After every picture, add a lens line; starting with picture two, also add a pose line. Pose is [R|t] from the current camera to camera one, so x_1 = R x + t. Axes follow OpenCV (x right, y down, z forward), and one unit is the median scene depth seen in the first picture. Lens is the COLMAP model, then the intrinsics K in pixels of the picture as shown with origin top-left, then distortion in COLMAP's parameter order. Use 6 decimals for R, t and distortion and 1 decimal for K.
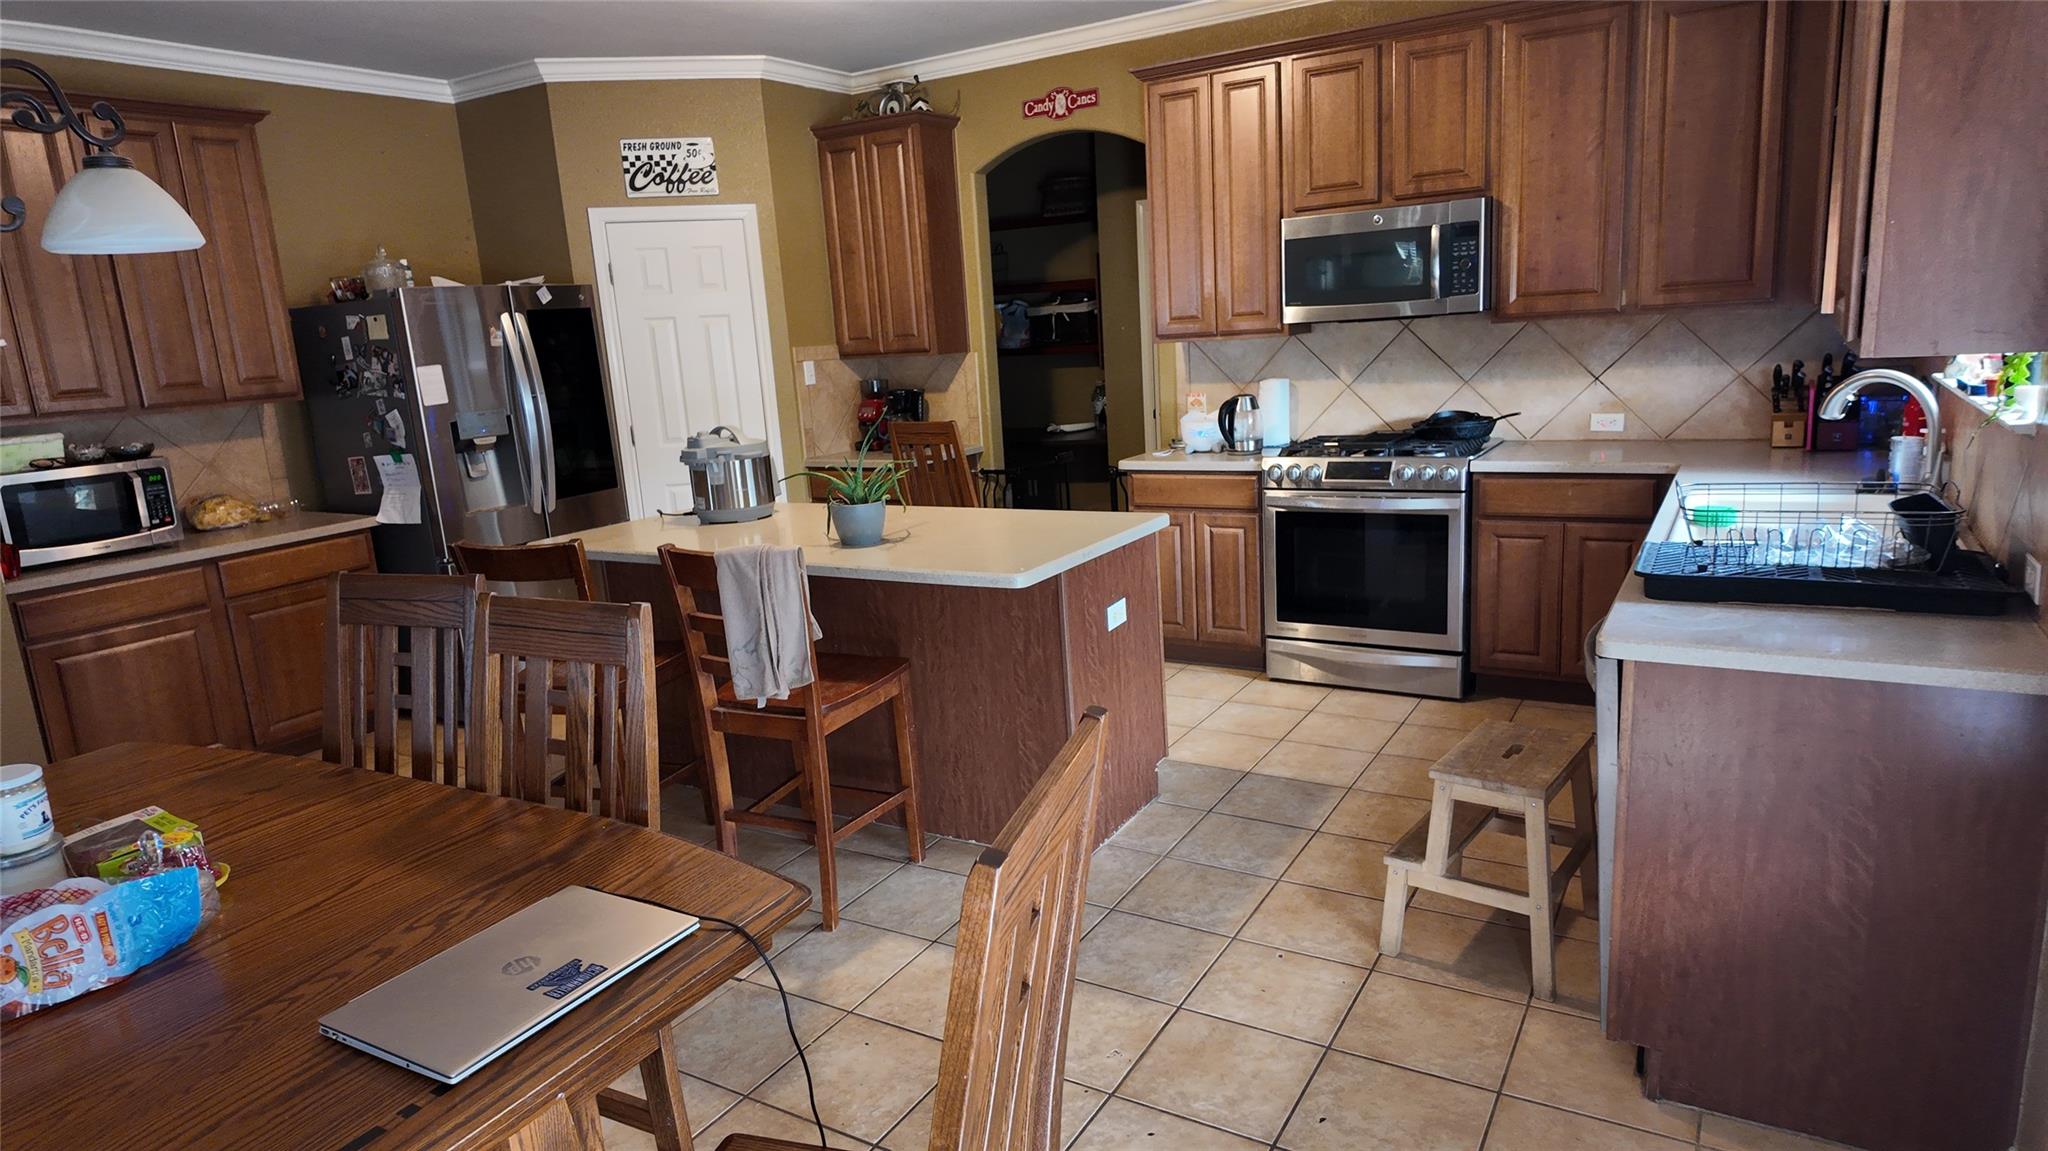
lens RADIAL K [[1188.9, 0, 1028.9], [0, 1188.9, 572.5], [0, 0, 1]] dist [-0.001530, -0.002529]
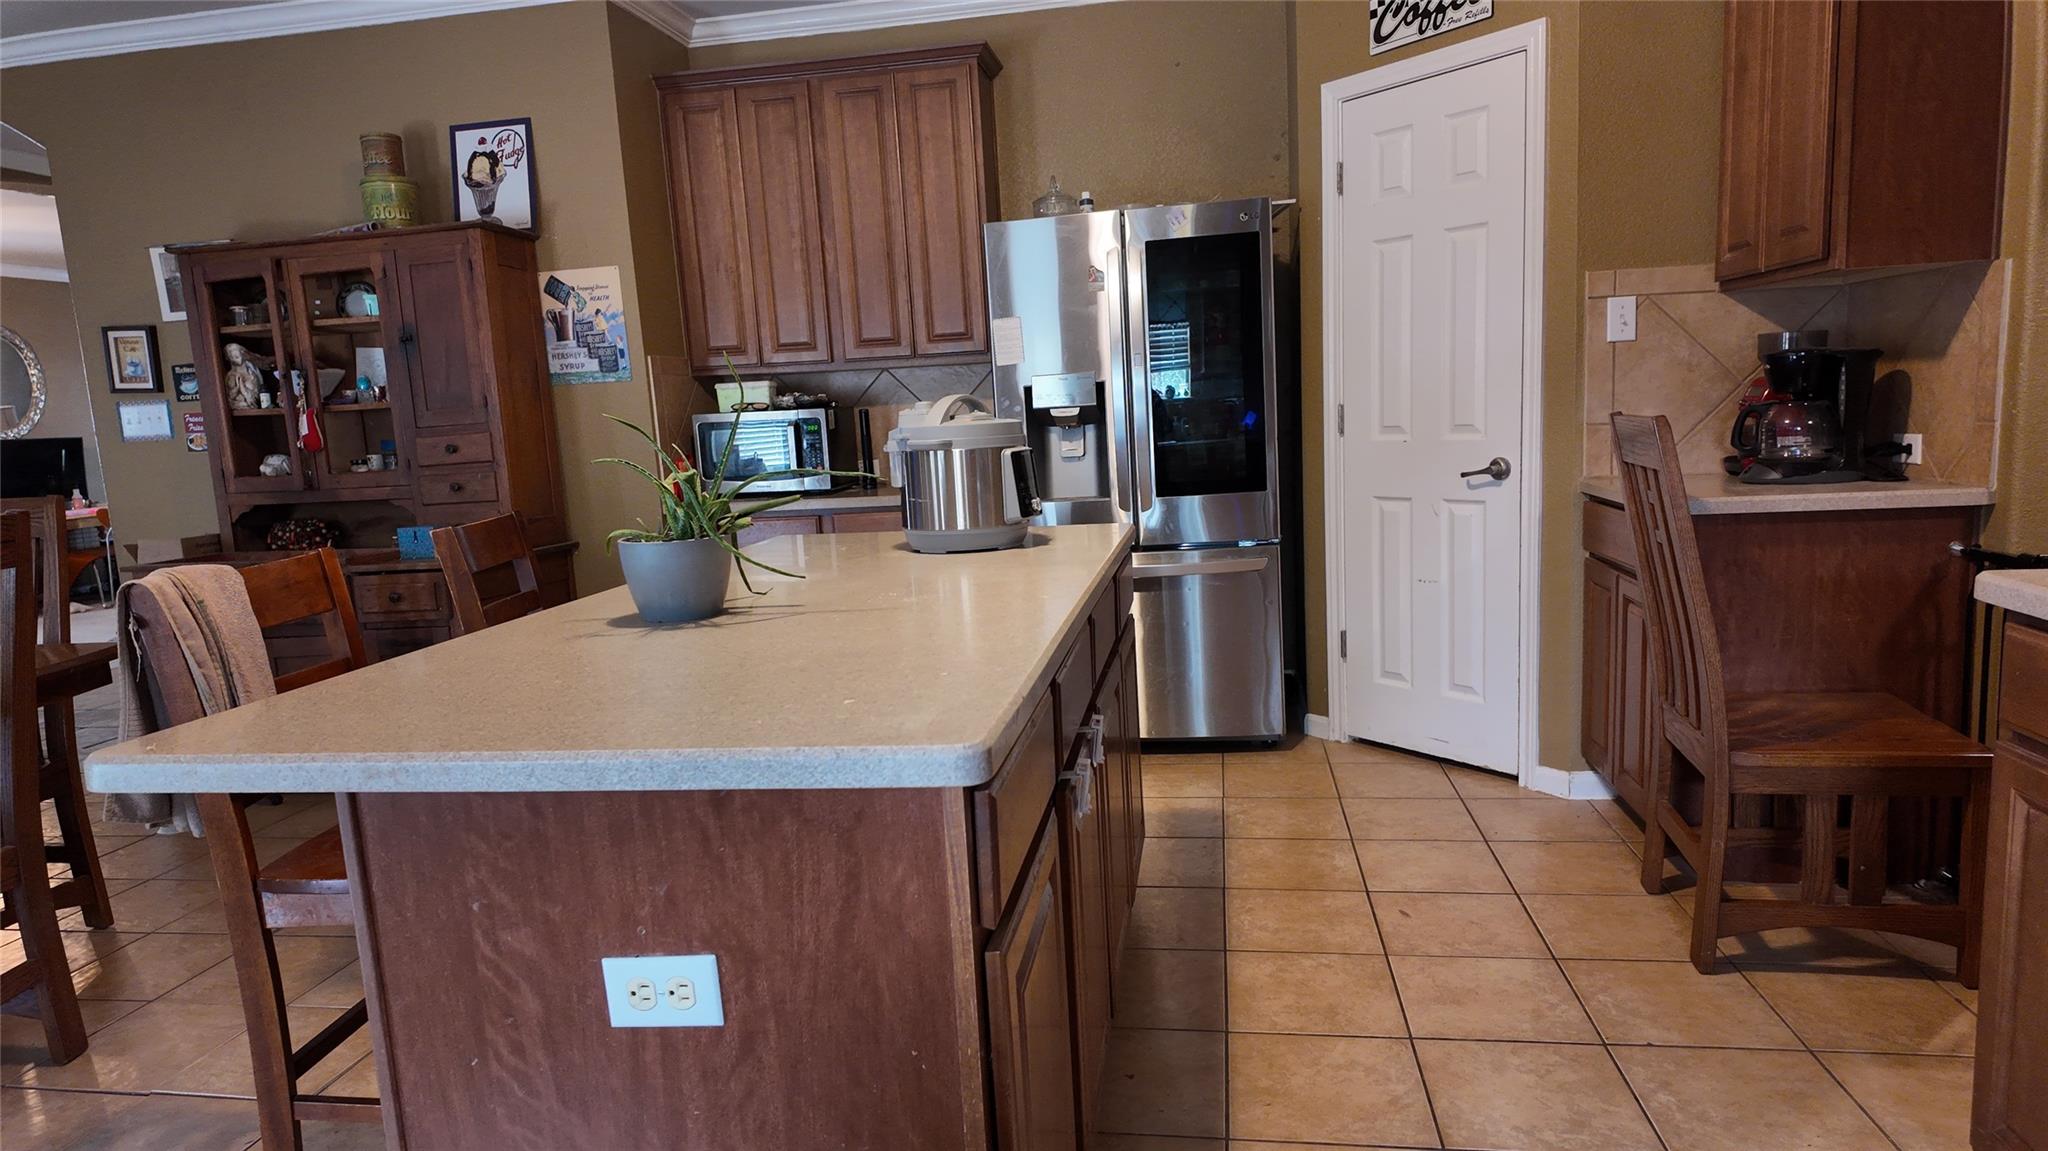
lens RADIAL K [[1188.9, 0, 1028.6], [0, 1188.9, 582.2], [0, 0, 1]] dist [-0.001530, -0.002529]
pose [[0.384124, 0.172040, -0.907111, 0.237887], [-0.158173, 0.980223, 0.118926, -0.078124], [0.909632, 0.097799, 0.403739, 0.592078]]
